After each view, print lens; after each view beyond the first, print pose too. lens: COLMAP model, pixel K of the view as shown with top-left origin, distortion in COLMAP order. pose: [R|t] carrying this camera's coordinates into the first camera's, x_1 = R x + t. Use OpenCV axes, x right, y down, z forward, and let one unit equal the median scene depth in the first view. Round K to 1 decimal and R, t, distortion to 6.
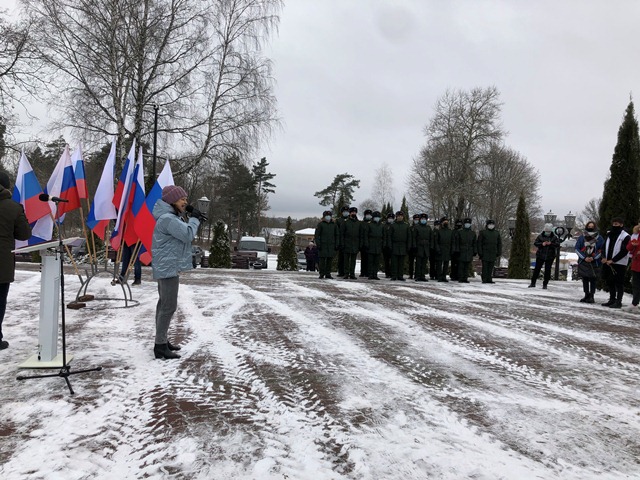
lens RADIAL K [[519.9, 0, 320.0], [0, 519.9, 240.0], [0, 0, 1]] dist [0.040089, -0.022058]
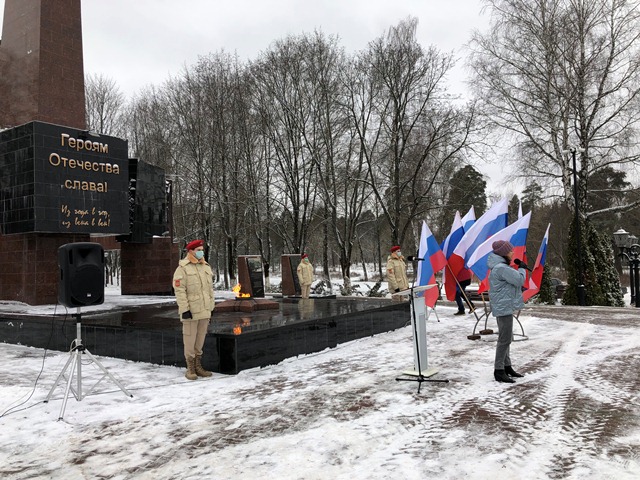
lens RADIAL K [[519.9, 0, 320.0], [0, 519.9, 240.0], [0, 0, 1]] dist [0.040089, -0.022058]
pose [[0.640827, -0.093432, -0.761979, 0.224547], [0.038920, 0.995244, -0.089303, -0.007034], [0.766698, 0.027571, 0.641415, -0.074709]]
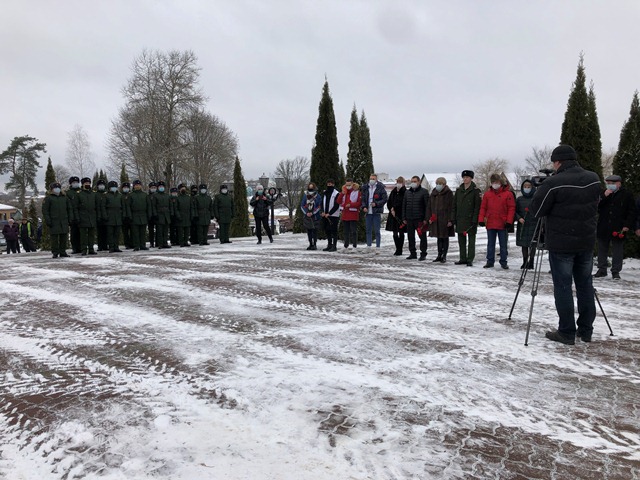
lens RADIAL K [[519.9, 0, 320.0], [0, 519.9, 240.0], [0, 0, 1]] dist [0.040089, -0.022058]
pose [[0.846531, -0.102294, 0.522419, -0.120582], [0.065927, 0.993954, 0.087795, -0.009672], [-0.528242, -0.039880, 0.848157, -0.035594]]
